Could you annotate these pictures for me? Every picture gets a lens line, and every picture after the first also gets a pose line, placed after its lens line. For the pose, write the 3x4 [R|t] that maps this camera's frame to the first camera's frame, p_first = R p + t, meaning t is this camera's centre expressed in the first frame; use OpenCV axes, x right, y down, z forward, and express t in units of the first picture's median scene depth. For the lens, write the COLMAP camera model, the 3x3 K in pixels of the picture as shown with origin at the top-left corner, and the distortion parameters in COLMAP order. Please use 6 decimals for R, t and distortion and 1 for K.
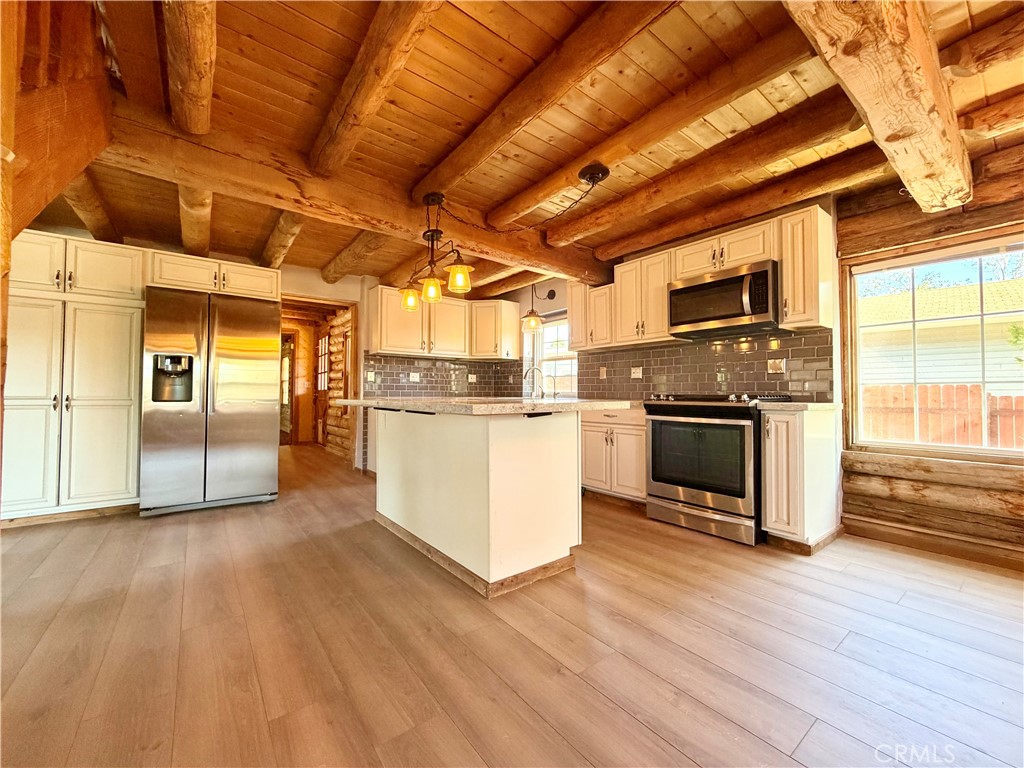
lens RADIAL K [[409.5, 0, 509.0], [0, 409.5, 385.7], [0, 0, 1]] dist [0.000318, 0.000260]
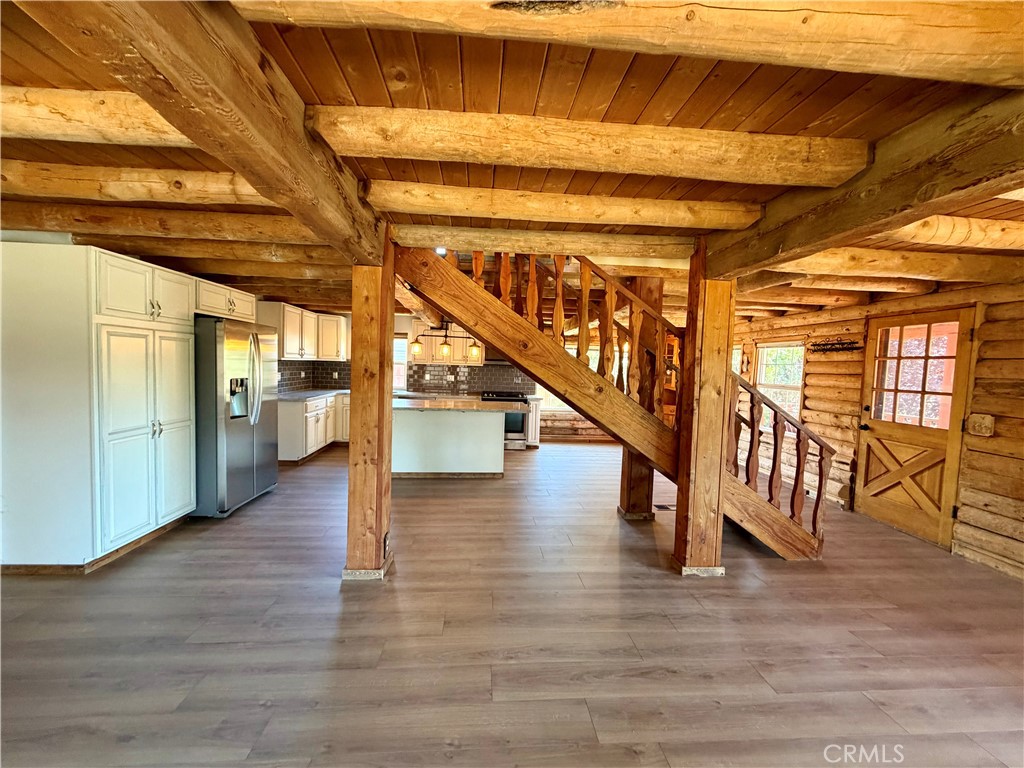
lens RADIAL K [[409.5, 0, 511.9], [0, 409.5, 385.2], [0, 0, 1]] dist [0.000318, 0.000260]
pose [[0.540283, -0.028990, 0.840984, -1.369454], [-0.047411, 0.996770, 0.064819, -0.166377], [-0.840147, -0.074893, 0.537163, -0.282896]]
